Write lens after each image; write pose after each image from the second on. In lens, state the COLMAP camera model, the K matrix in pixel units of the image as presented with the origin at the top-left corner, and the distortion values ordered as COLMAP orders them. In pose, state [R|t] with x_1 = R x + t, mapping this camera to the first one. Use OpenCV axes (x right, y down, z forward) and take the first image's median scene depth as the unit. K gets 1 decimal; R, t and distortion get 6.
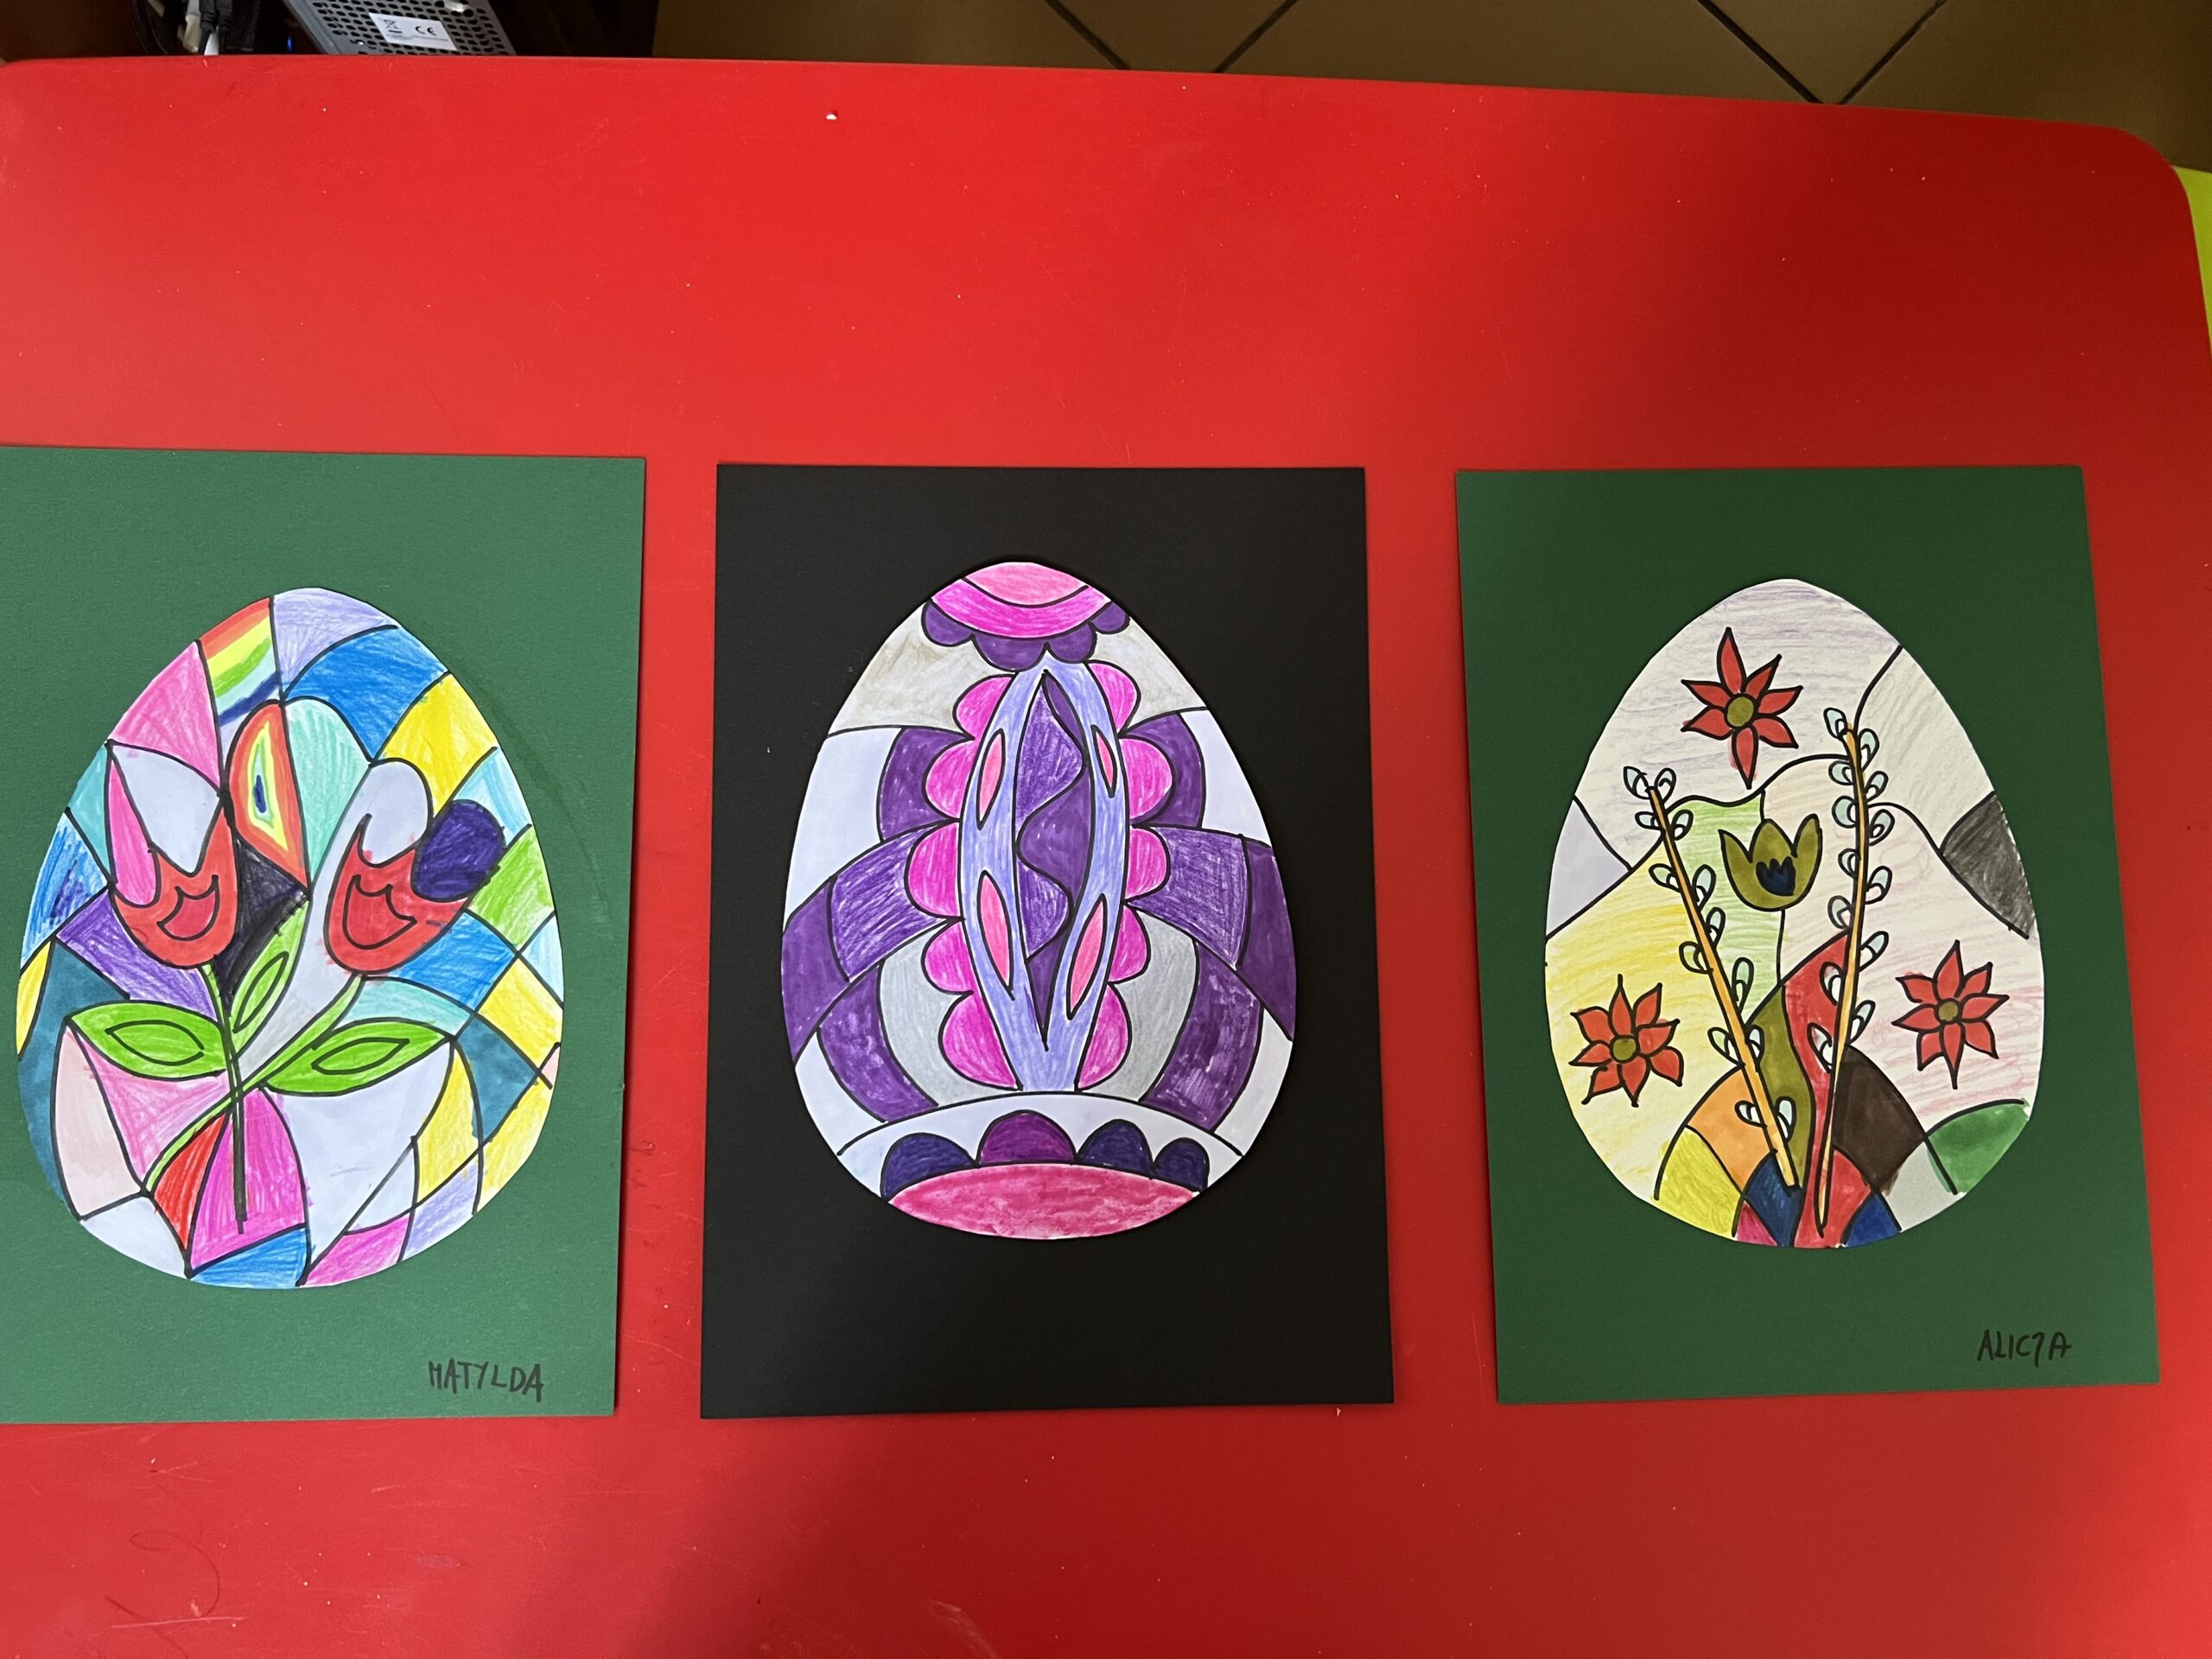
lens RADIAL K [[1676.5, 0, 1105.5], [0, 1676.5, 830.6], [0, 0, 1]] dist [-0.000652, 0.000314]
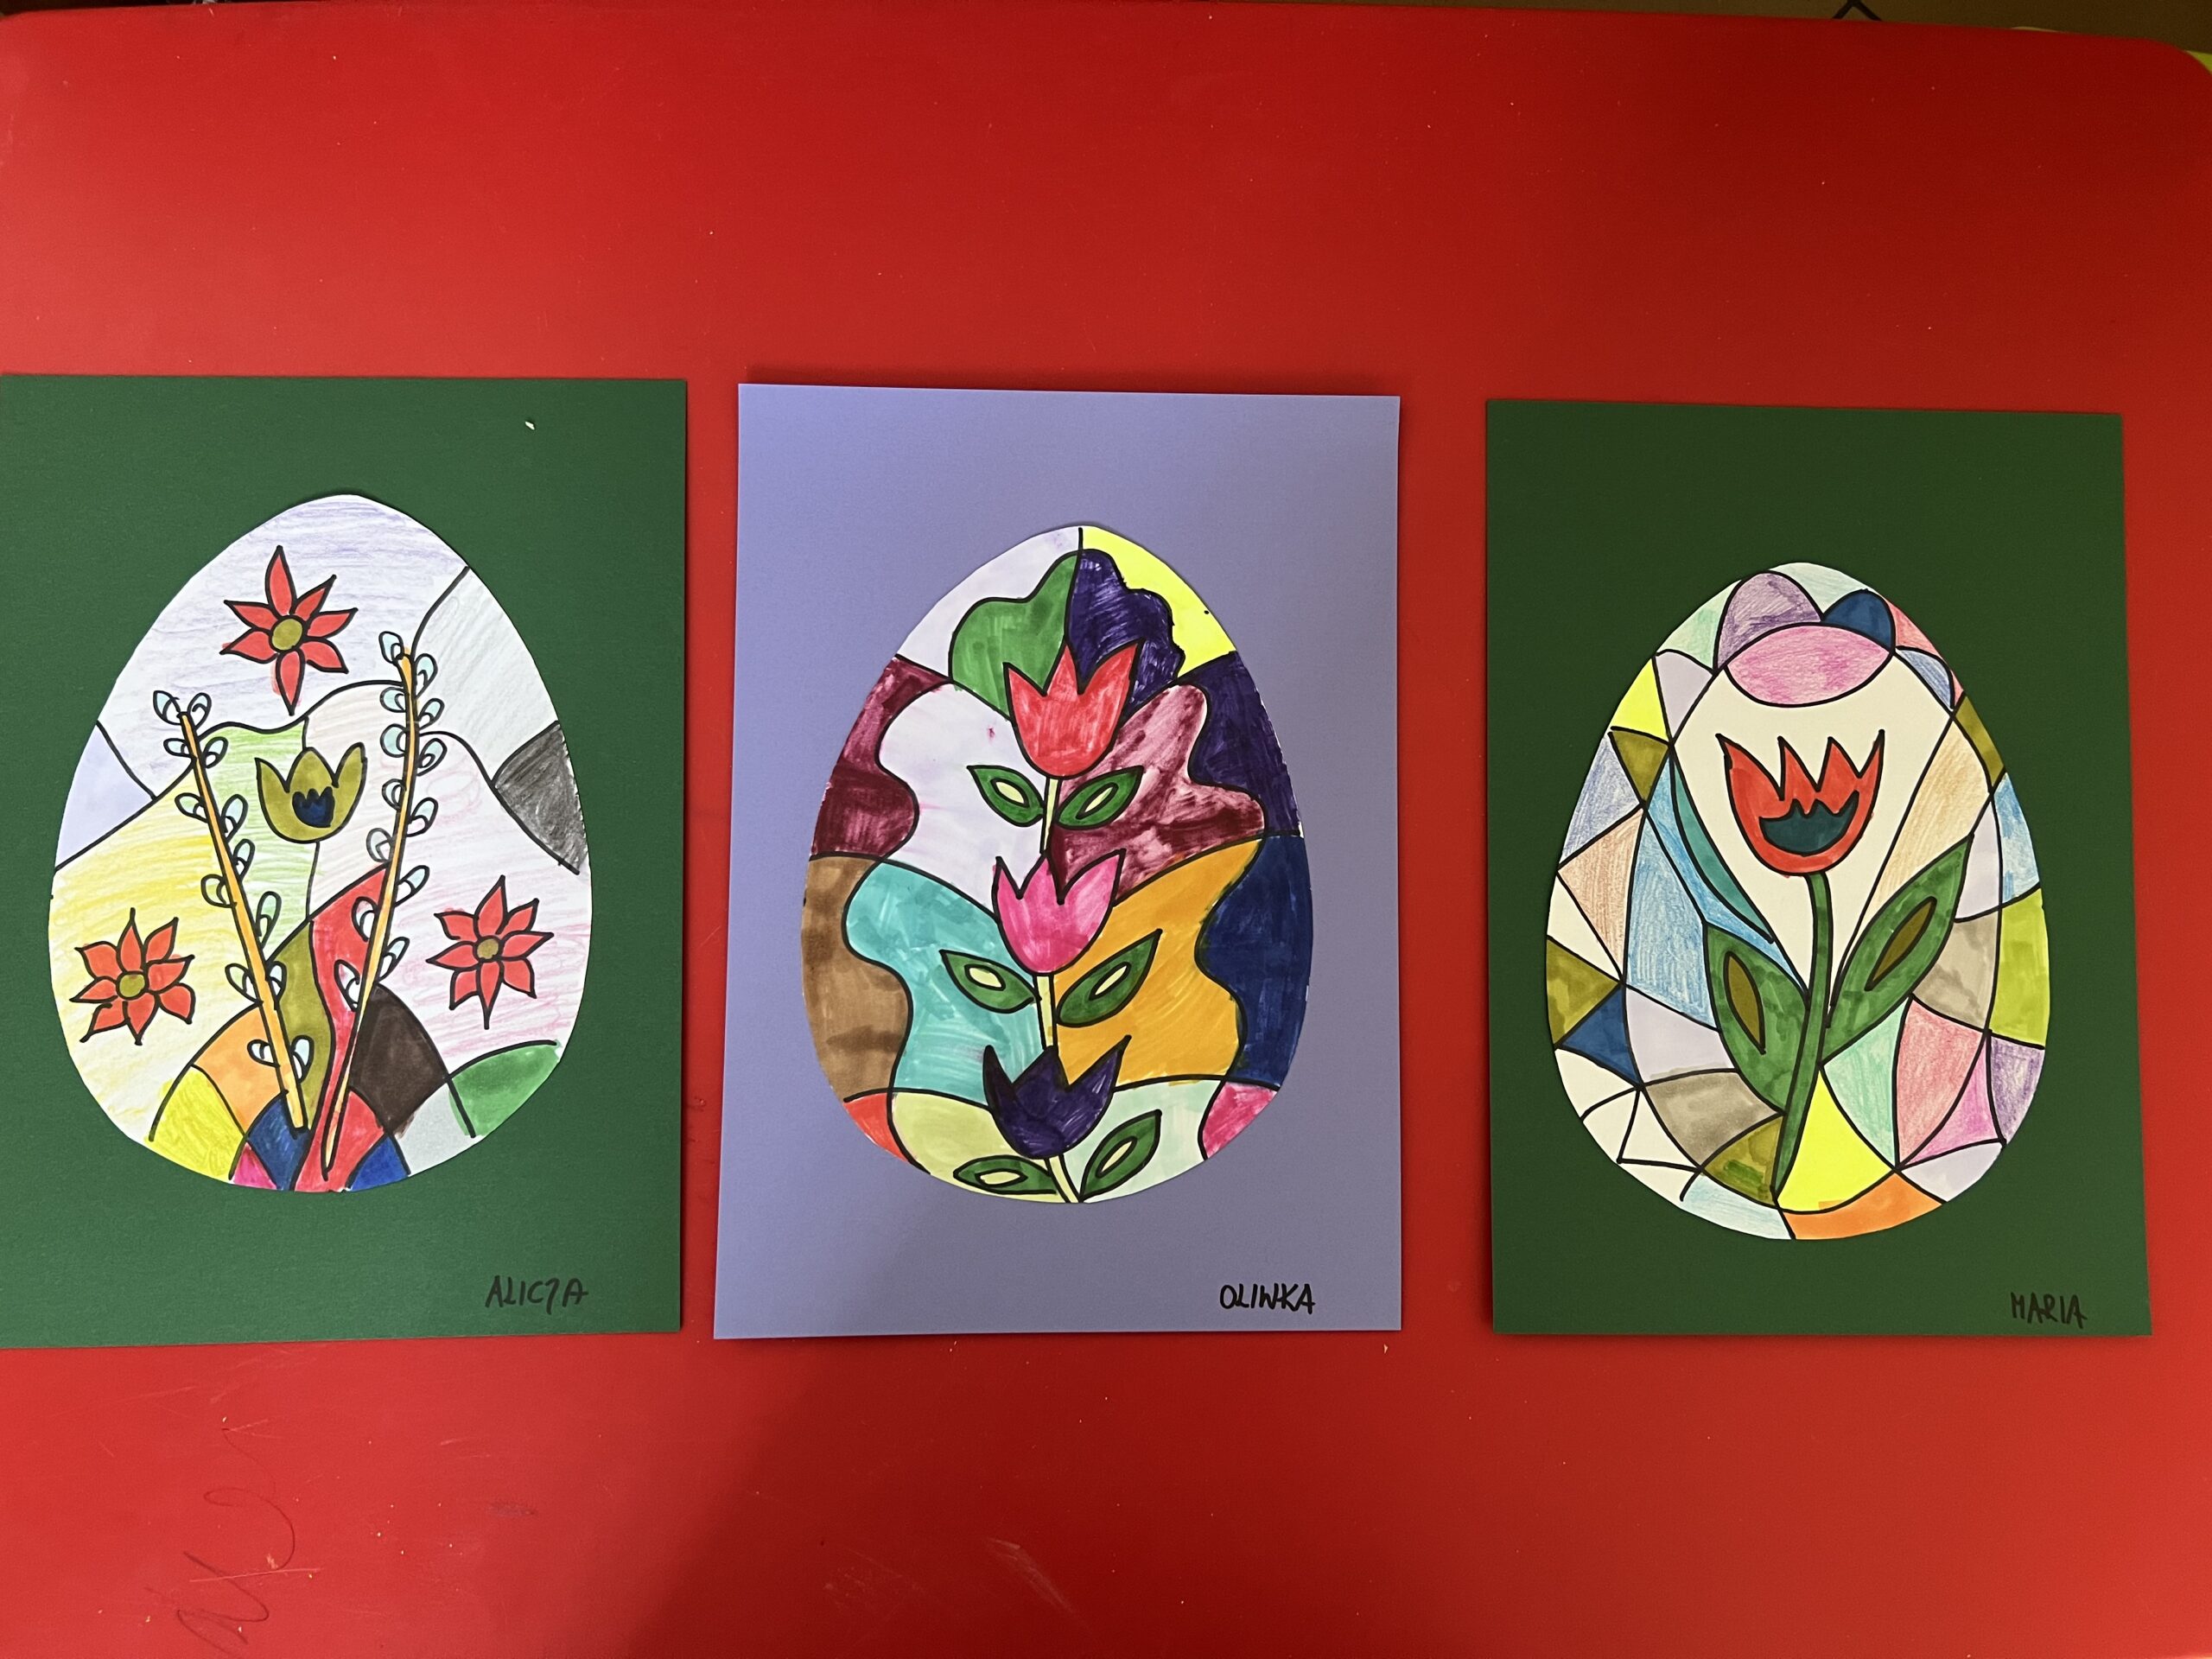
lens RADIAL K [[1676.5, 0, 1106.5], [0, 1676.5, 828.7], [0, 0, 1]] dist [-0.000652, 0.000314]
pose [[0.999848, 0.009197, 0.014791, 0.842363], [-0.009861, 0.998915, 0.045514, -0.008488], [-0.014356, -0.045653, 0.998854, 0.035859]]
